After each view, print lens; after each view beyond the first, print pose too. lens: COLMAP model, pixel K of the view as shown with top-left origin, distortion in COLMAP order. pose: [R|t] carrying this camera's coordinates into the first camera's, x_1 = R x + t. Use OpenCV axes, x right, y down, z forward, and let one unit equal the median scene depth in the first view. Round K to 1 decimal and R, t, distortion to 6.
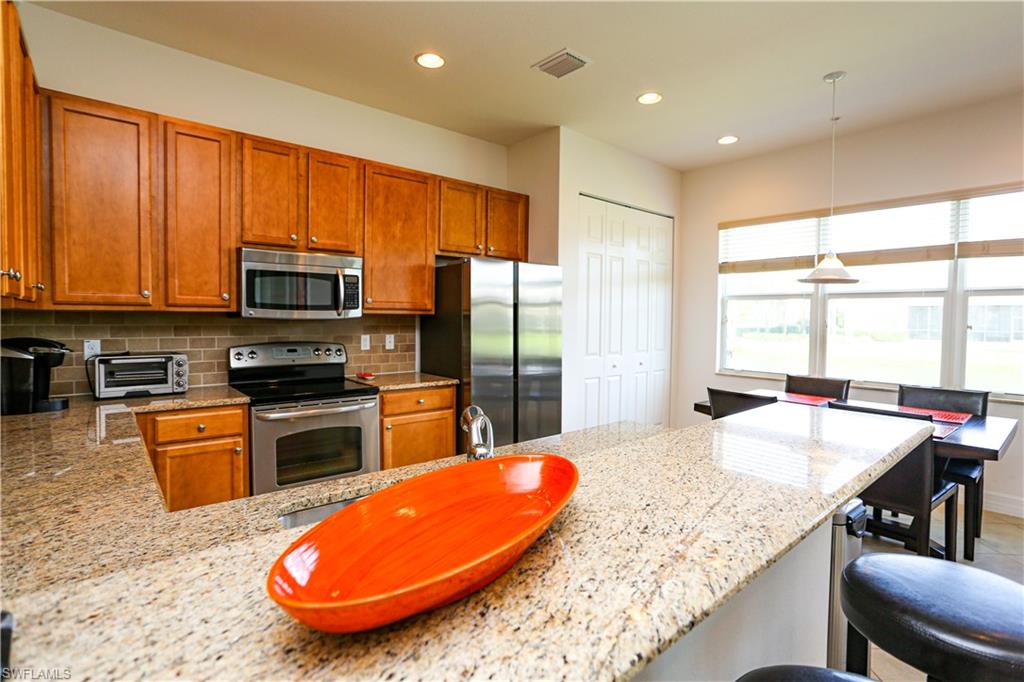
lens RADIAL K [[497.3, 0, 512.4], [0, 497.3, 330.6], [0, 0, 1]] dist [-0.047885, 0.016060]
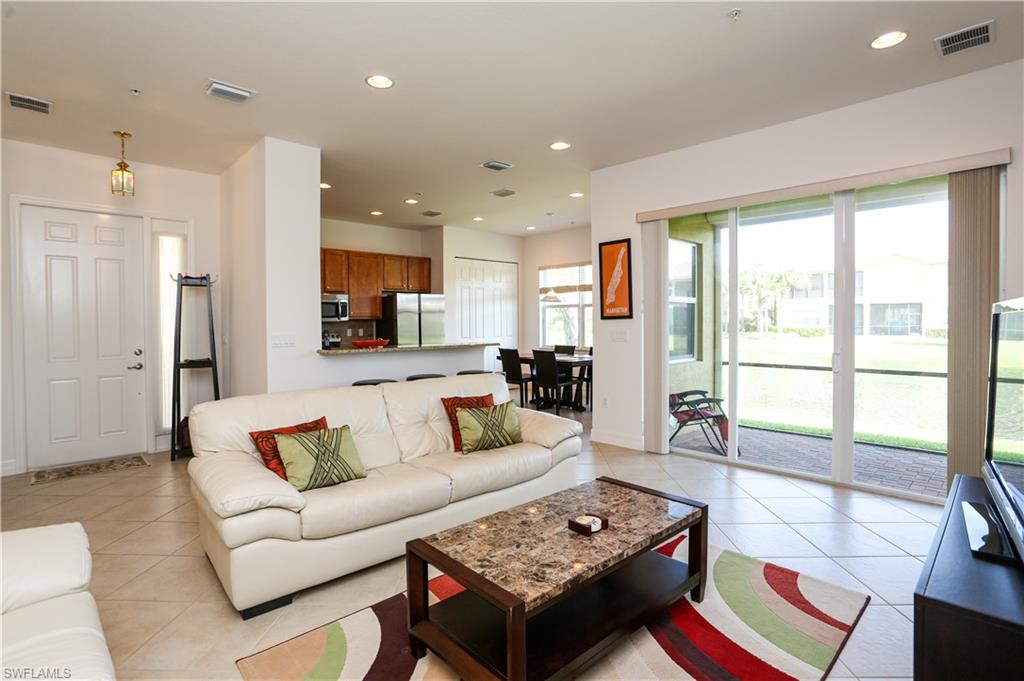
lens RADIAL K [[497.3, 0, 518.3], [0, 497.3, 331.7], [0, 0, 1]] dist [-0.047885, 0.016060]
pose [[0.995132, -0.021220, 0.096243, 0.236320], [0.021776, 0.999752, -0.004727, 0.048861], [-0.096118, 0.006799, 0.995347, -1.266597]]
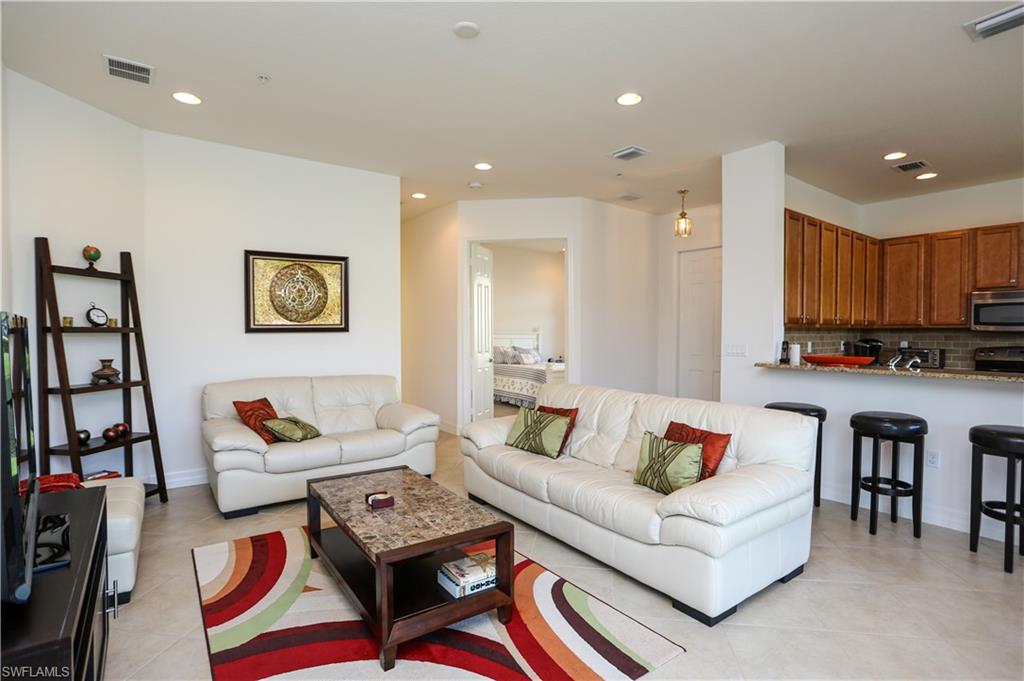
lens RADIAL K [[497.3, 0, 508.7], [0, 497.3, 345.6], [0, 0, 1]] dist [-0.047885, 0.016060]
pose [[-0.034769, 0.017597, -0.999240, 1.034066], [-0.028145, 0.999431, 0.018580, 0.035277], [0.998999, 0.028770, -0.034254, -0.522282]]
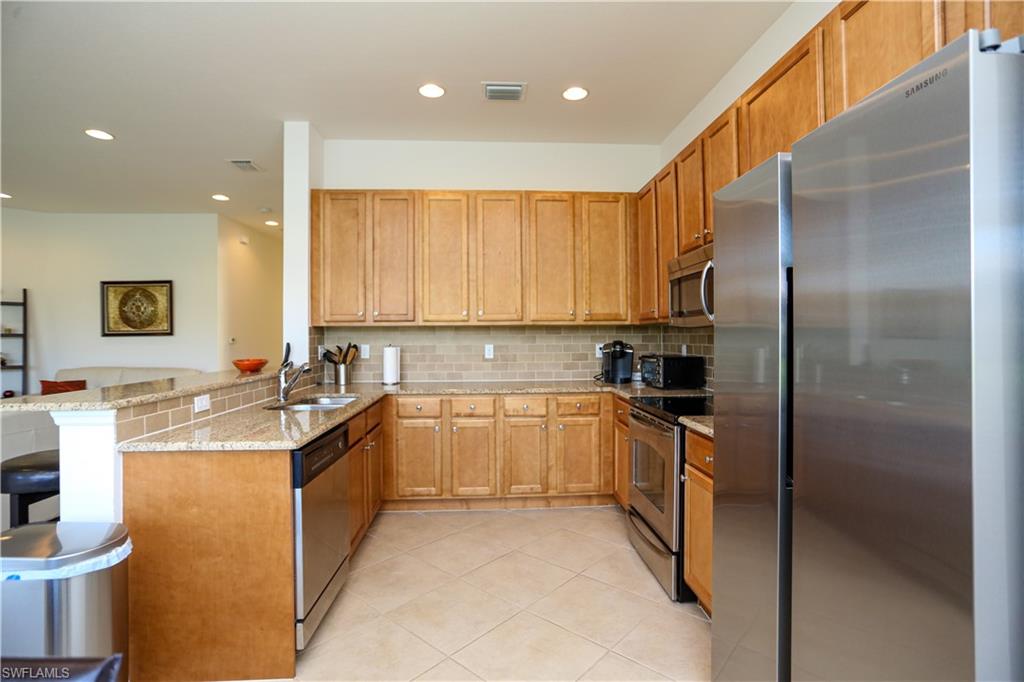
lens RADIAL K [[497.3, 0, 502.4], [0, 497.3, 333.0], [0, 0, 1]] dist [-0.047885, 0.016060]
pose [[-0.588049, -0.010319, -0.808760, 0.425250], [-0.021512, 0.999764, 0.002885, -0.006312], [0.808539, 0.019094, -0.588132, 1.073292]]
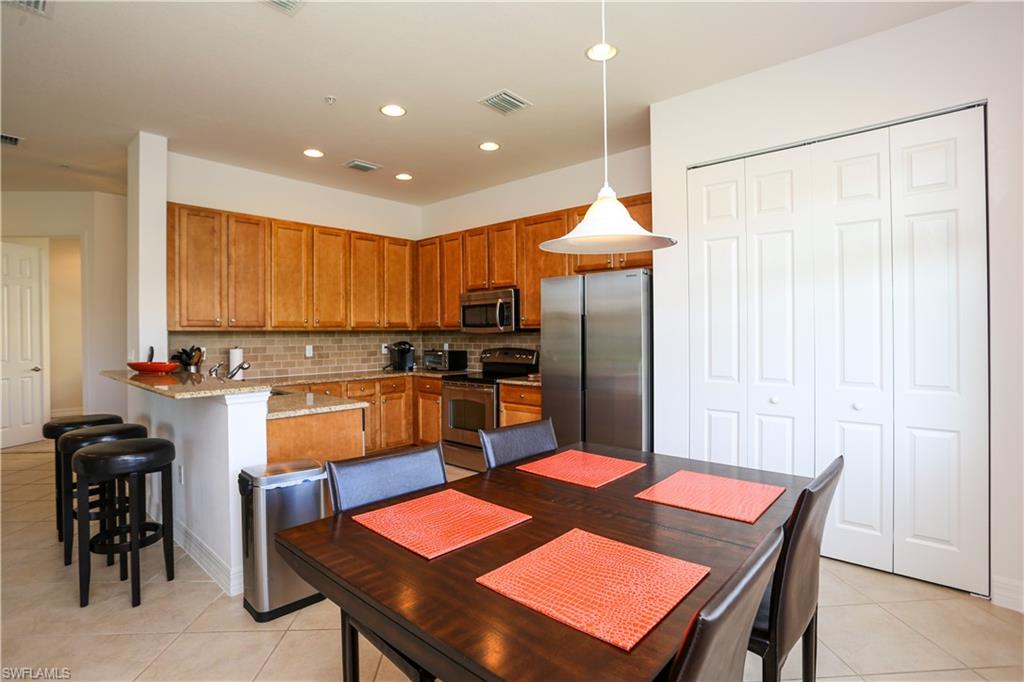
lens RADIAL K [[497.3, 0, 510.5], [0, 497.3, 332.0], [0, 0, 1]] dist [-0.047885, 0.016060]
pose [[0.151820, -0.013073, -0.988322, 1.028469], [-0.016990, 0.999730, -0.015834, -0.001984], [0.988262, 0.019195, 0.151557, 0.723164]]
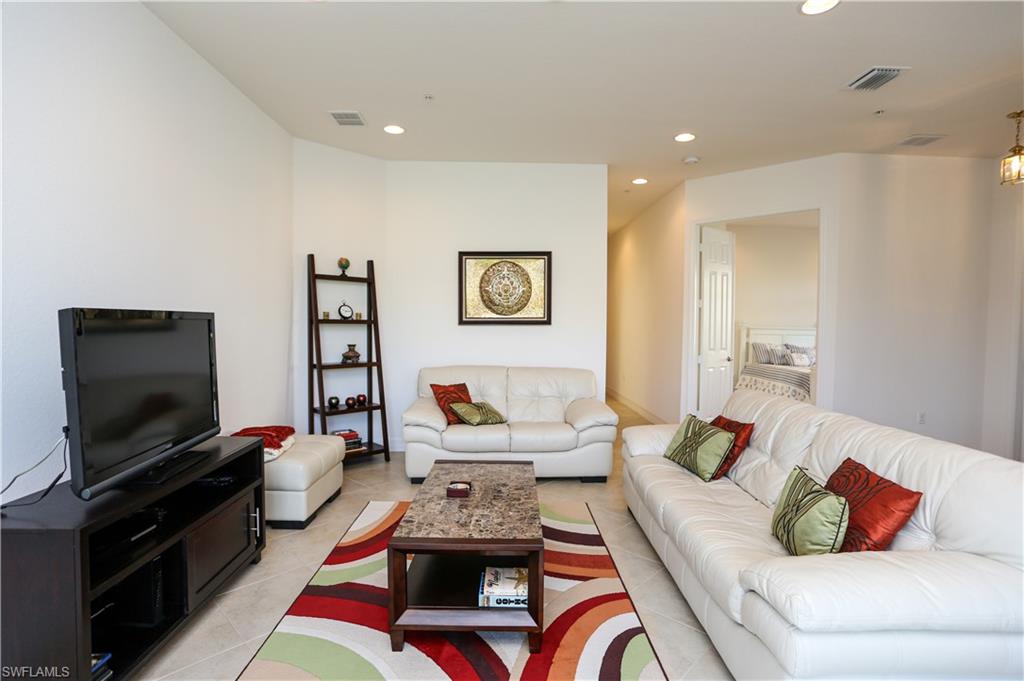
lens RADIAL K [[497.3, 0, 514.2], [0, 497.3, 344.0], [0, 0, 1]] dist [-0.047885, 0.016060]
pose [[-0.595910, 0.017246, -0.802866, 0.873259], [-0.035577, 0.998221, 0.047849, 0.025630], [0.802263, 0.057078, -0.594236, -0.252991]]
